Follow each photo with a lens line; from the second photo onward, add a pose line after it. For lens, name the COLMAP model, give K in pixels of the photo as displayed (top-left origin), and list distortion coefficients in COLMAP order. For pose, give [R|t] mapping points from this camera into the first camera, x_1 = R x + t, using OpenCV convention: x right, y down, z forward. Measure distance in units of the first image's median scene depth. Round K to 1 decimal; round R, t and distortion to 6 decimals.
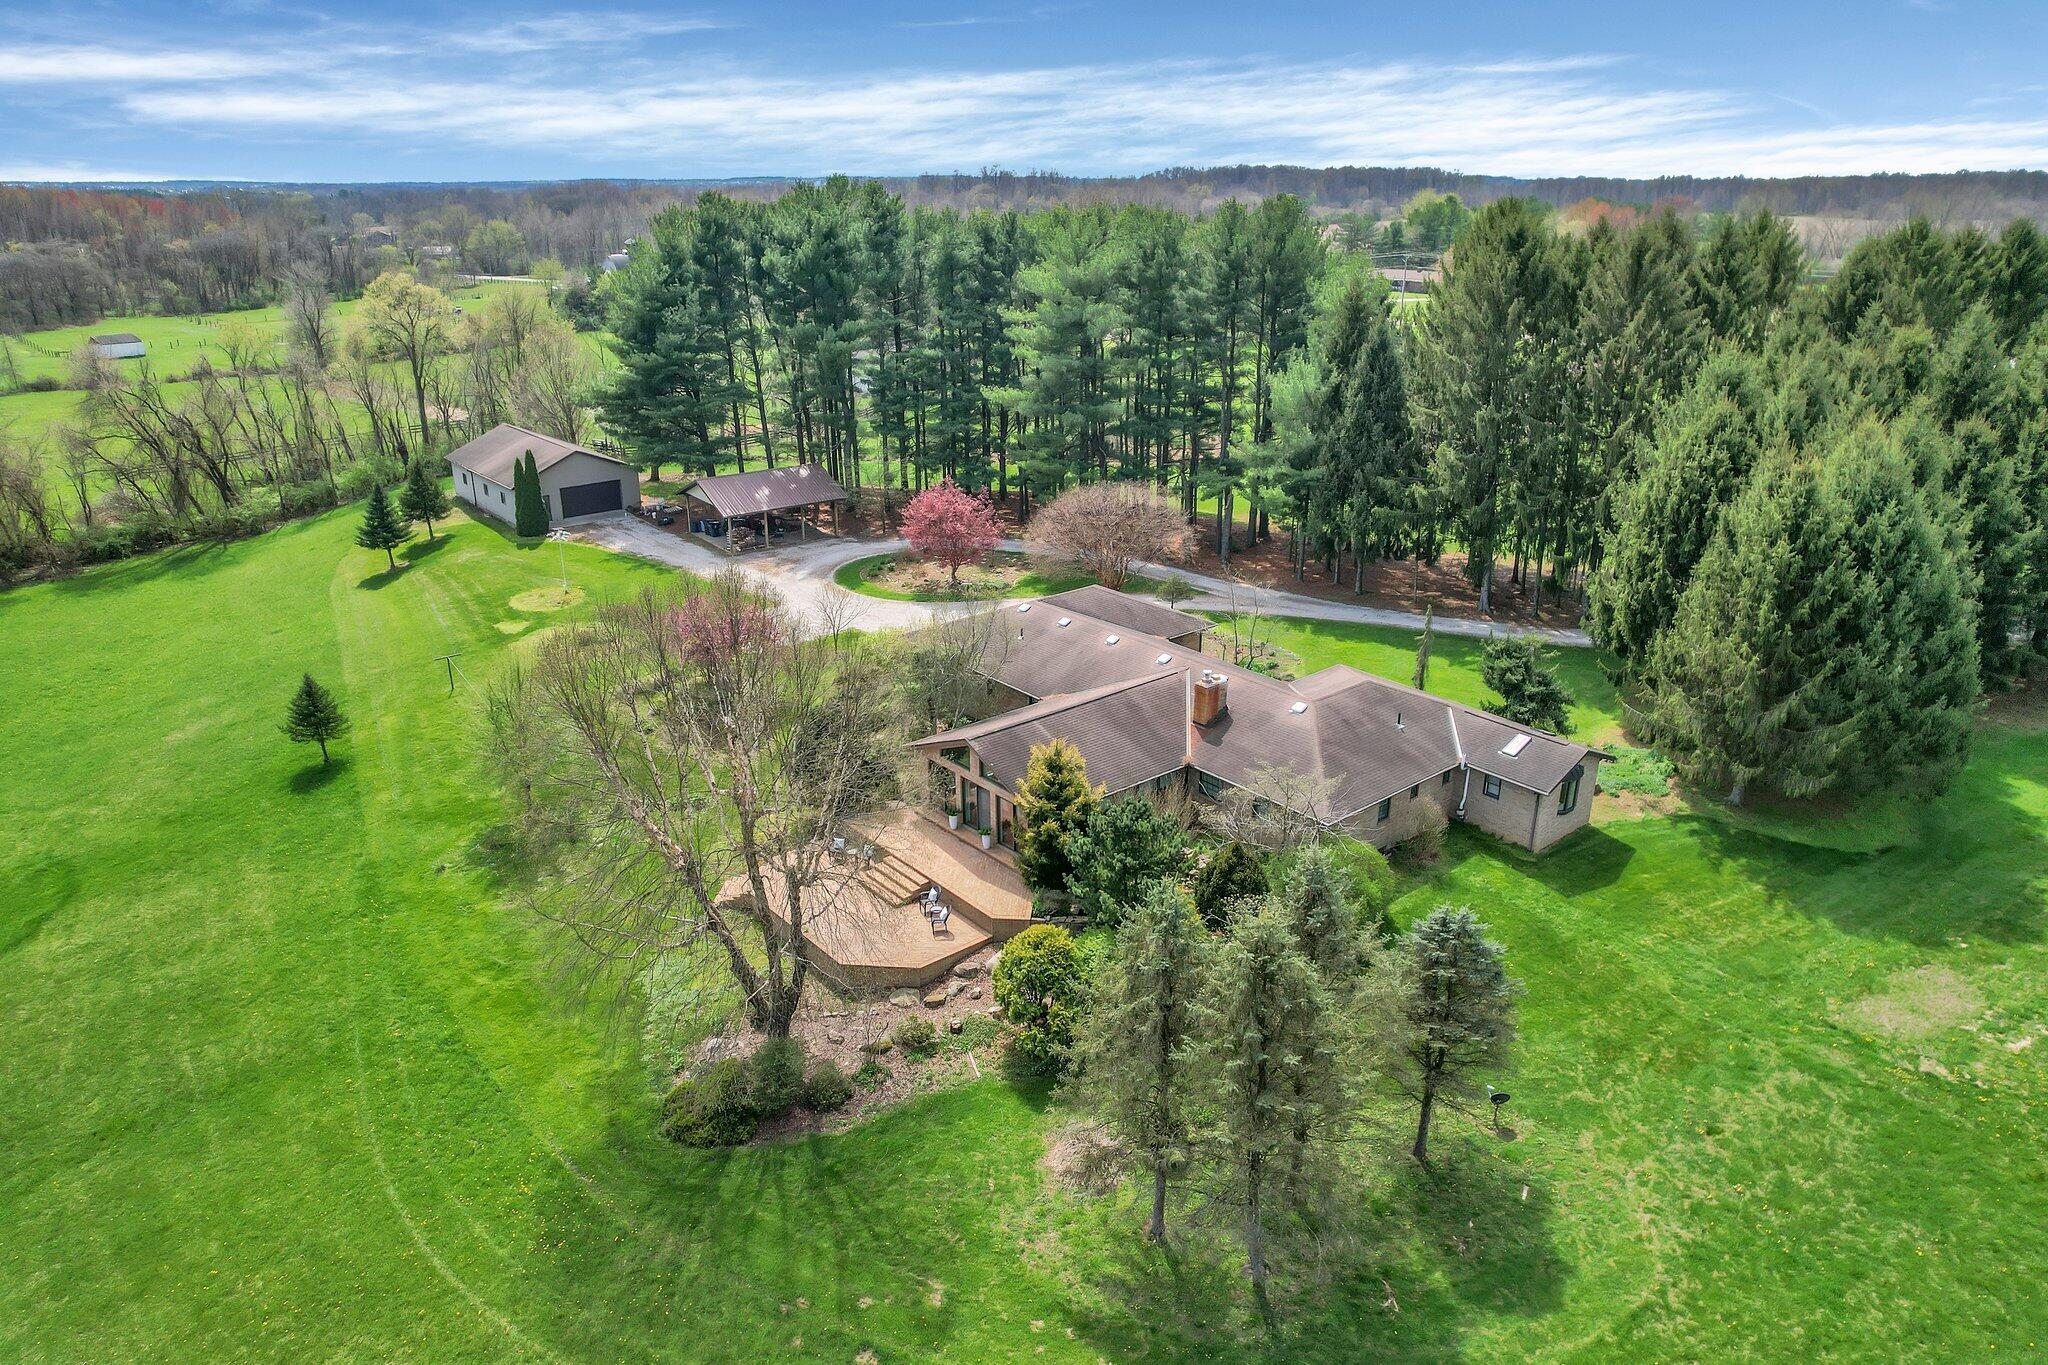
lens RADIAL K [[1257.1, 0, 1033.5], [0, 1257.1, 755.4], [0, 0, 1]] dist [-0.052068, 0.037037]
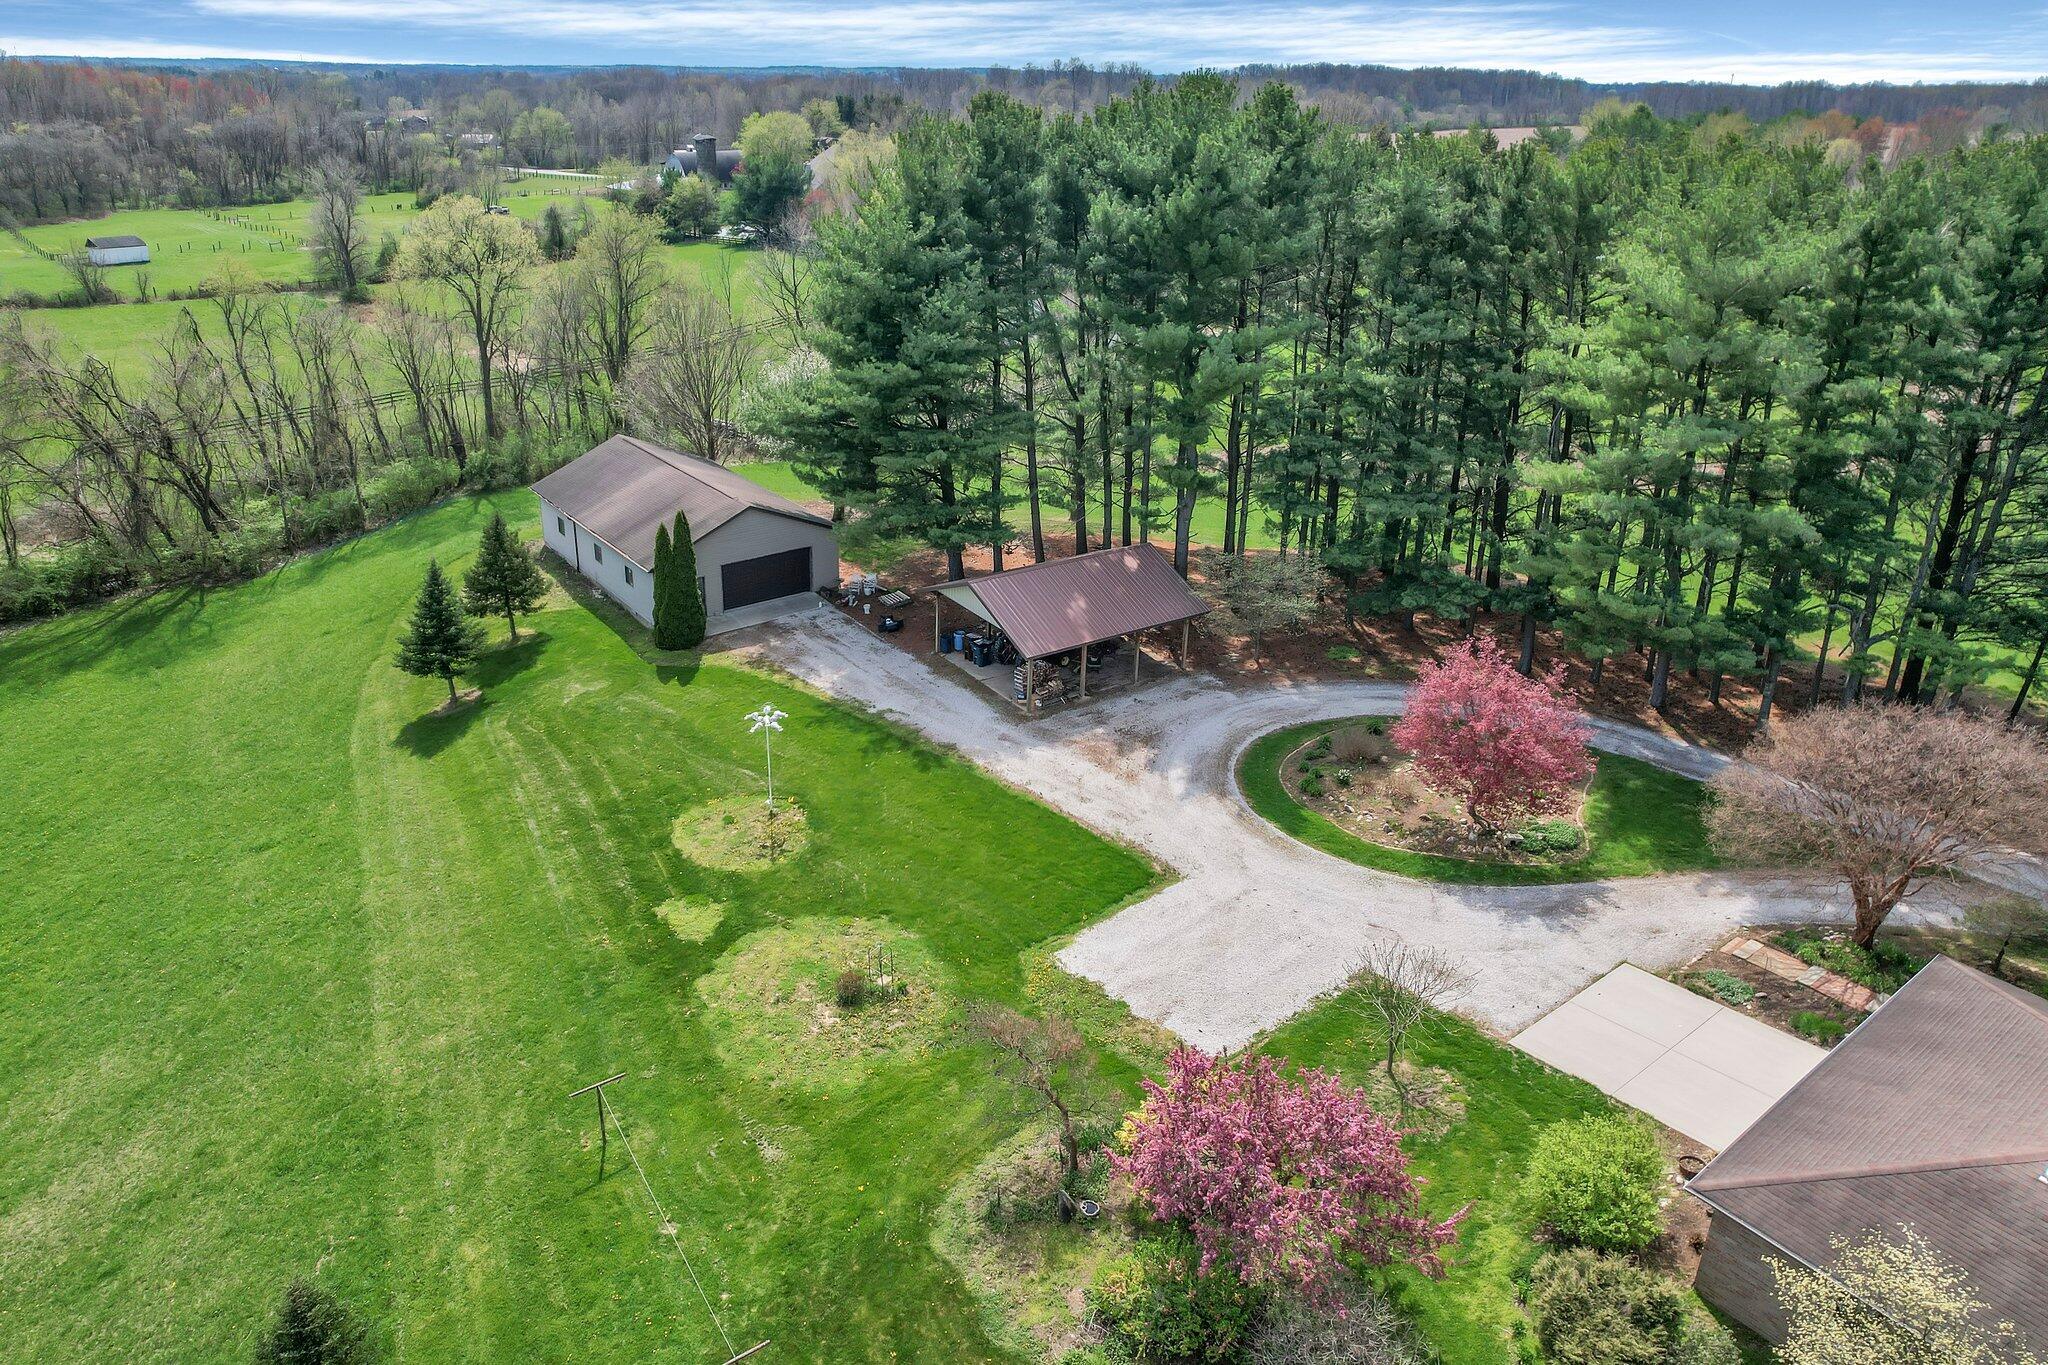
lens RADIAL K [[1301.7, 0, 1034.0], [0, 1301.7, 686.4], [0, 0, 1]] dist [-0.062545, 0.040036]
pose [[0.999133, 0.034071, -0.023945, -0.198966], [-0.033813, 0.999366, 0.011116, -0.160158], [0.024309, -0.010297, 0.999651, 0.345215]]
